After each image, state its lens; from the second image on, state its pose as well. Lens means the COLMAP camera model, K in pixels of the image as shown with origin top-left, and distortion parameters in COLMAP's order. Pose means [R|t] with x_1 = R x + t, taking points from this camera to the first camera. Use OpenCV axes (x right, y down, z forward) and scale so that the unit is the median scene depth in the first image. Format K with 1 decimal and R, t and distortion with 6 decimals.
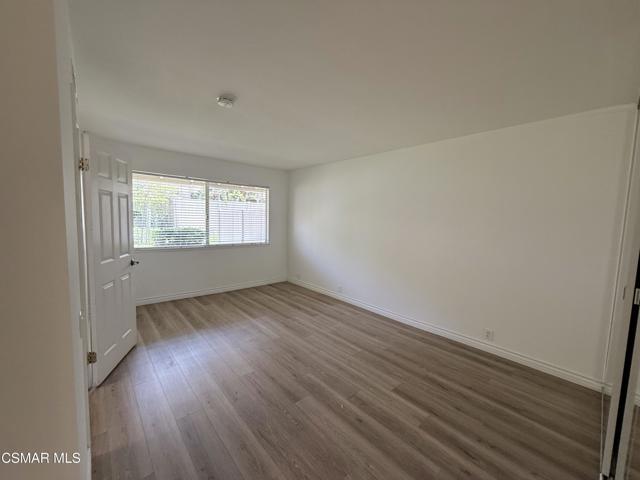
lens RADIAL K [[255.8, 0, 317.9], [0, 255.8, 238.1], [0, 0, 1]] dist [-0.000472, 0.000153]
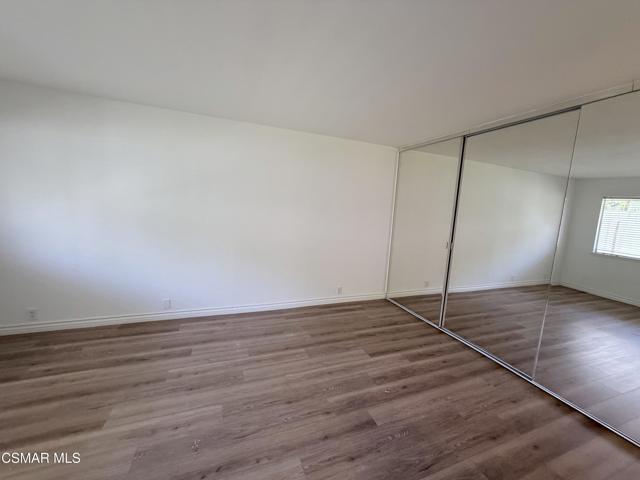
lens RADIAL K [[255.8, 0, 318.5], [0, 255.8, 242.9], [0, 0, 1]] dist [-0.000472, 0.000153]
pose [[0.343600, -0.143094, 0.928151, -0.637631], [0.026092, 0.989396, 0.142877, -0.083989], [-0.938754, -0.024875, 0.343690, 0.641408]]
